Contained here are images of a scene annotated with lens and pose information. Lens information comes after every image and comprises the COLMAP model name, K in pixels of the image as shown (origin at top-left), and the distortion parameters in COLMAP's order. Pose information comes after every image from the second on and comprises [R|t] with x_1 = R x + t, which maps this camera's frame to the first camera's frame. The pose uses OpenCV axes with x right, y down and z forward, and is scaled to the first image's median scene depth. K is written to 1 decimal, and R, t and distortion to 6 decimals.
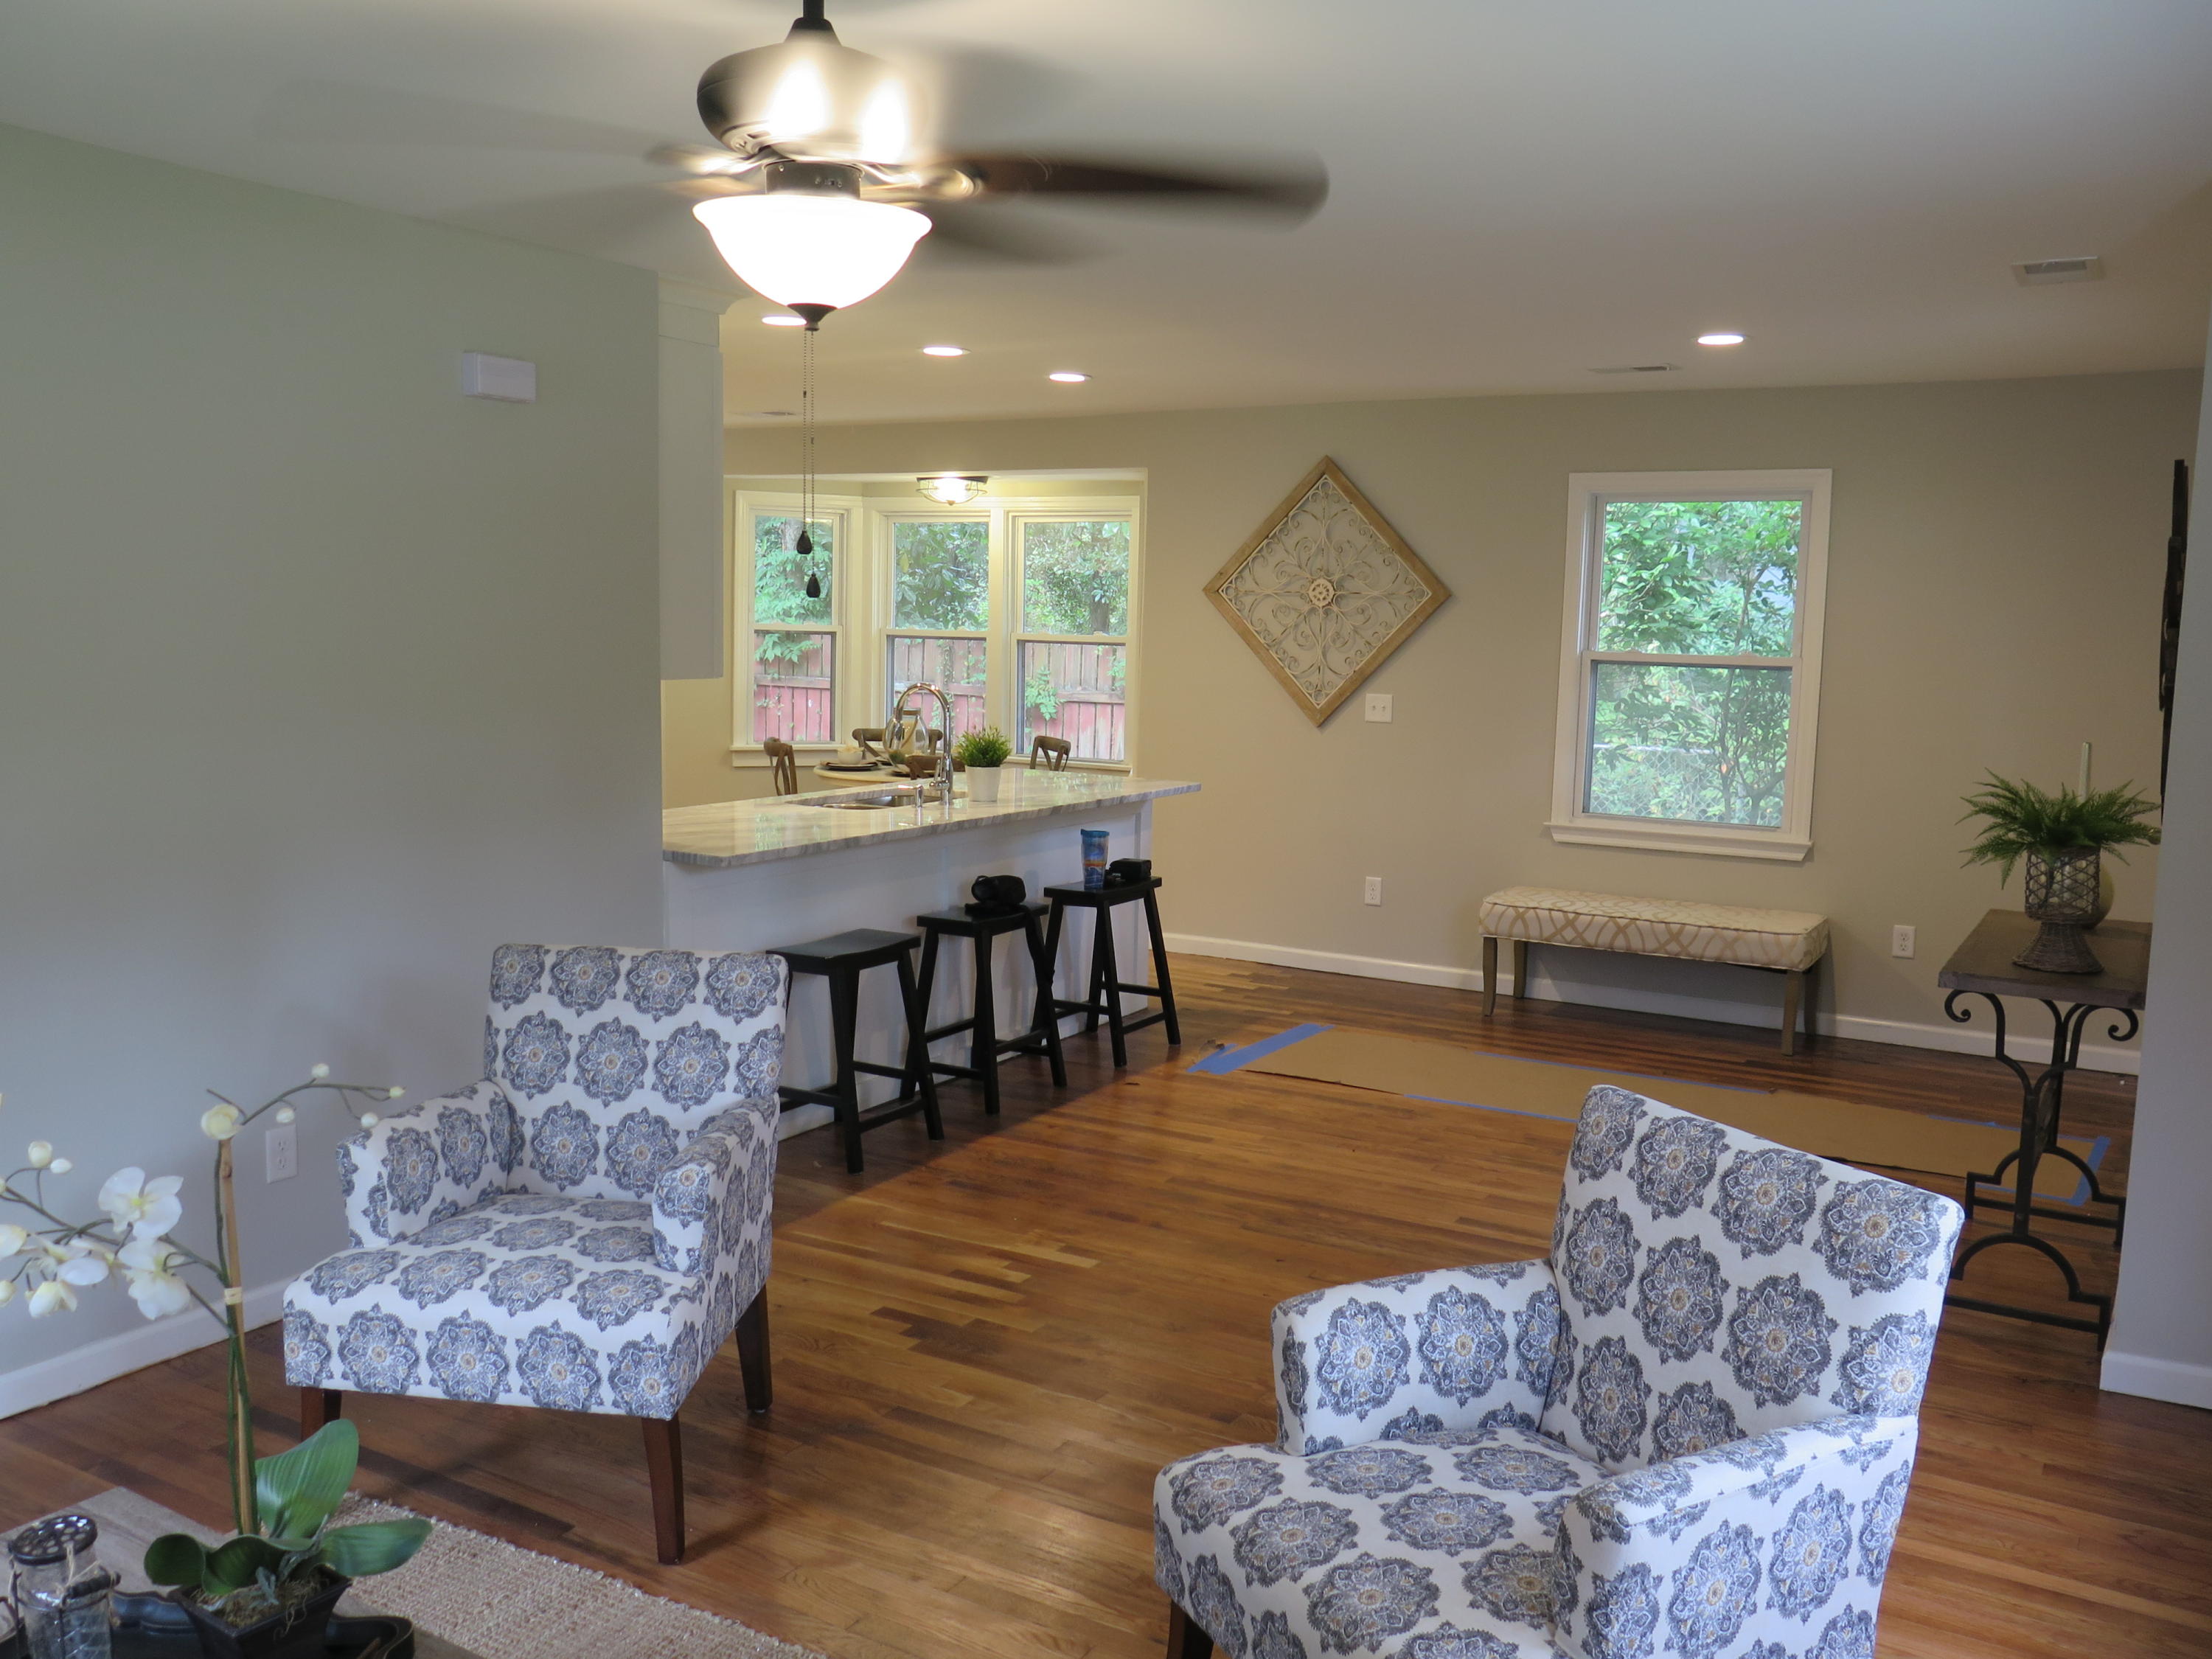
lens RADIAL K [[1845.6, 0, 1096.4], [0, 1845.6, 842.8], [0, 0, 1]] dist [-0.027912, 0.009317]
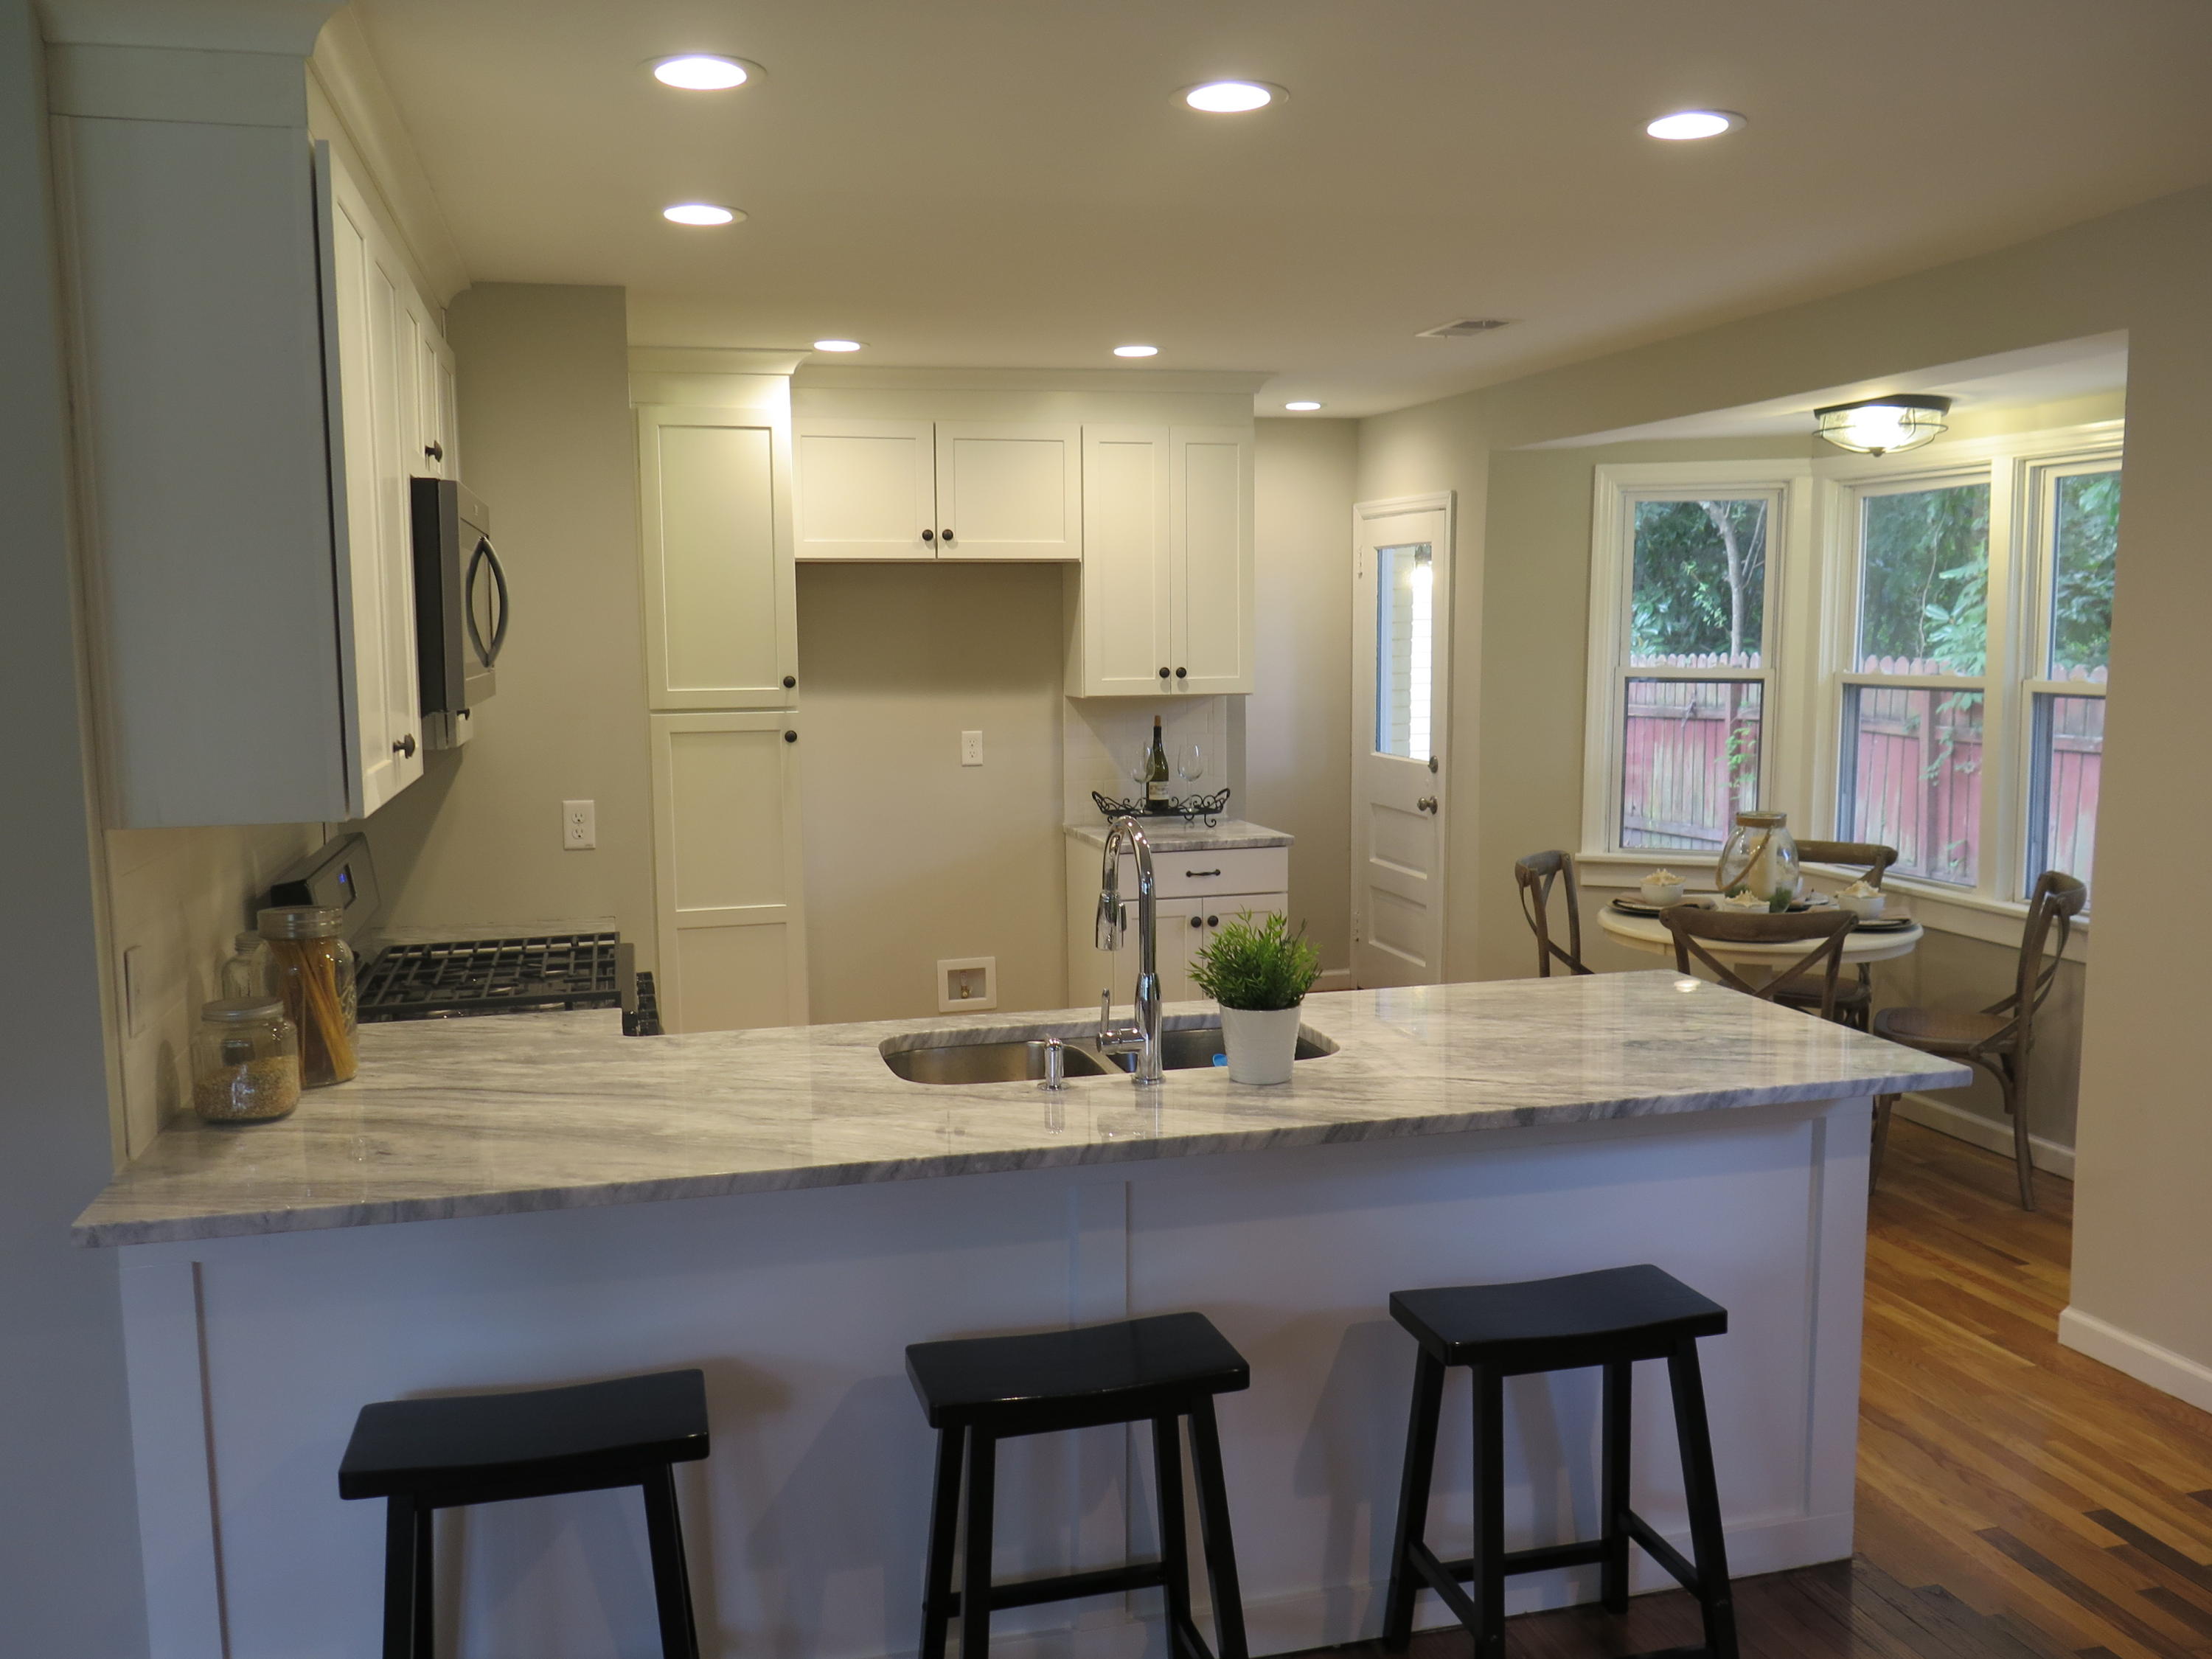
lens RADIAL K [[1845.6, 0, 1096.4], [0, 1845.6, 842.8], [0, 0, 1]] dist [-0.027912, 0.009317]
pose [[0.718728, 0.045488, -0.693802, 0.140329], [-0.055449, 0.998429, 0.008020, -0.052890], [0.693077, 0.032706, 0.720121, 0.410229]]
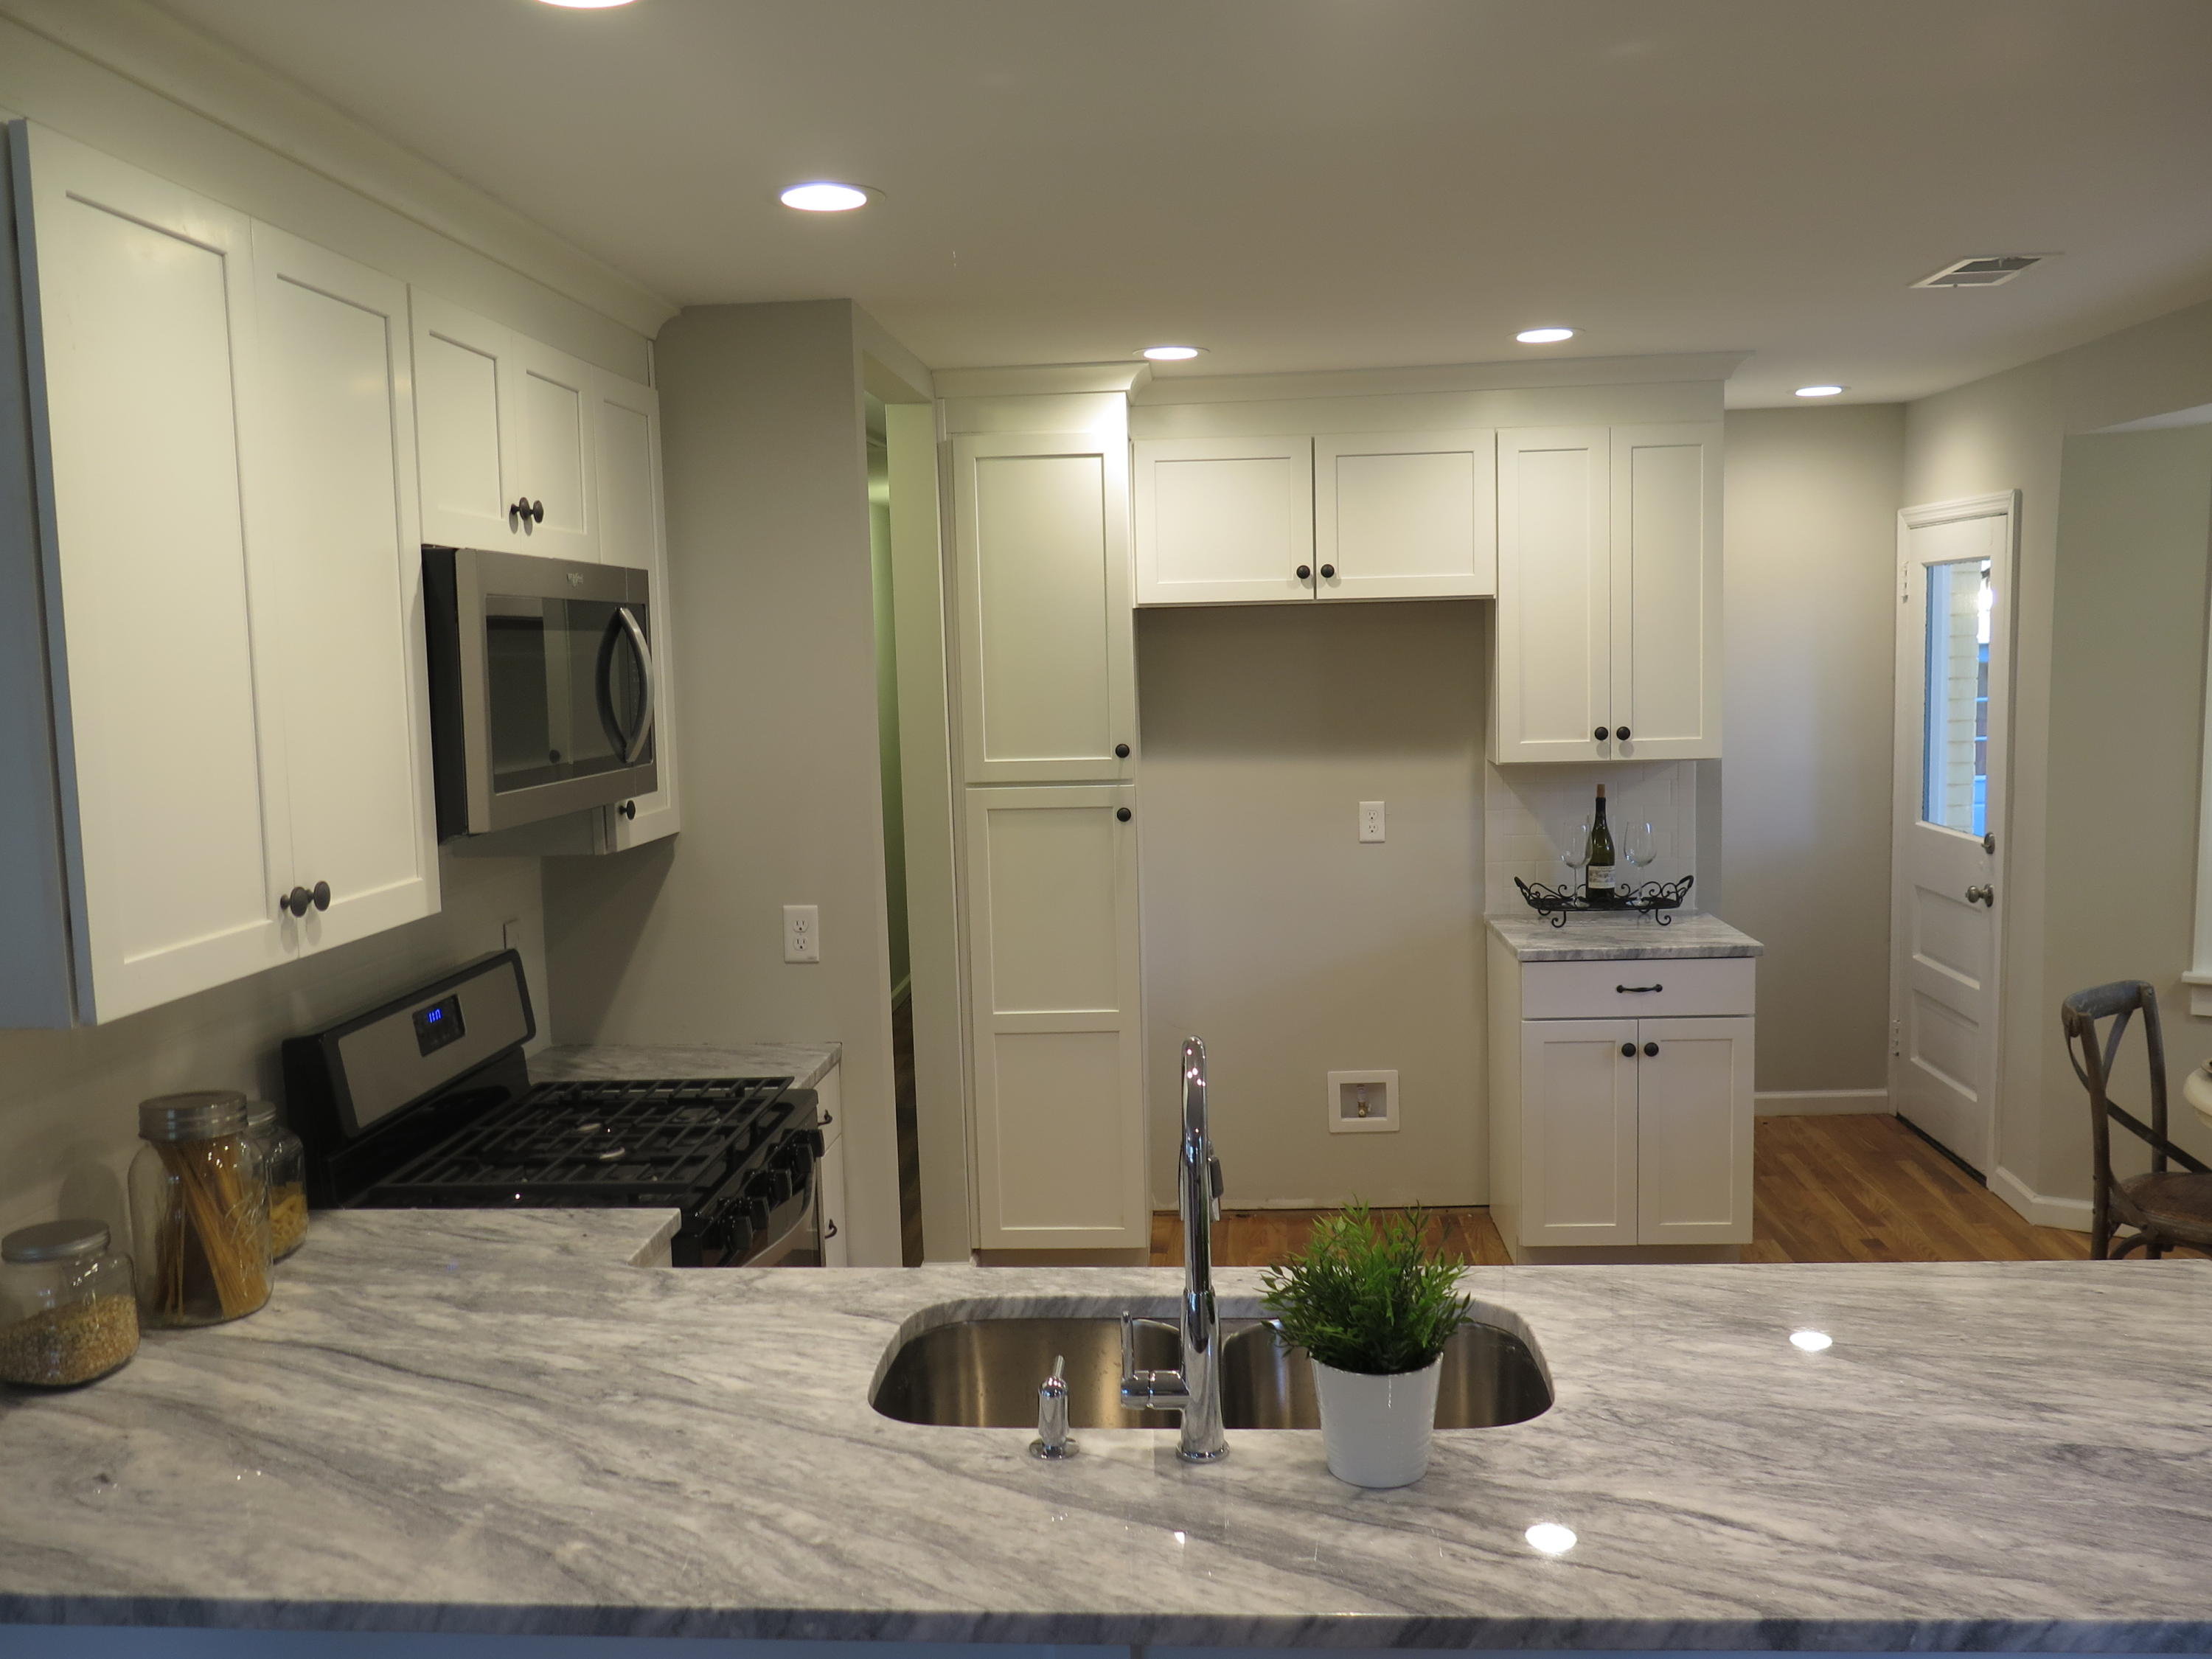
lens RADIAL K [[1845.6, 0, 1096.4], [0, 1845.6, 842.8], [0, 0, 1]] dist [-0.027912, 0.009317]
pose [[0.452227, 0.051605, -0.890409, 0.100590], [-0.069834, 0.997309, 0.022333, -0.082843], [0.889165, 0.052082, 0.454613, 0.544807]]
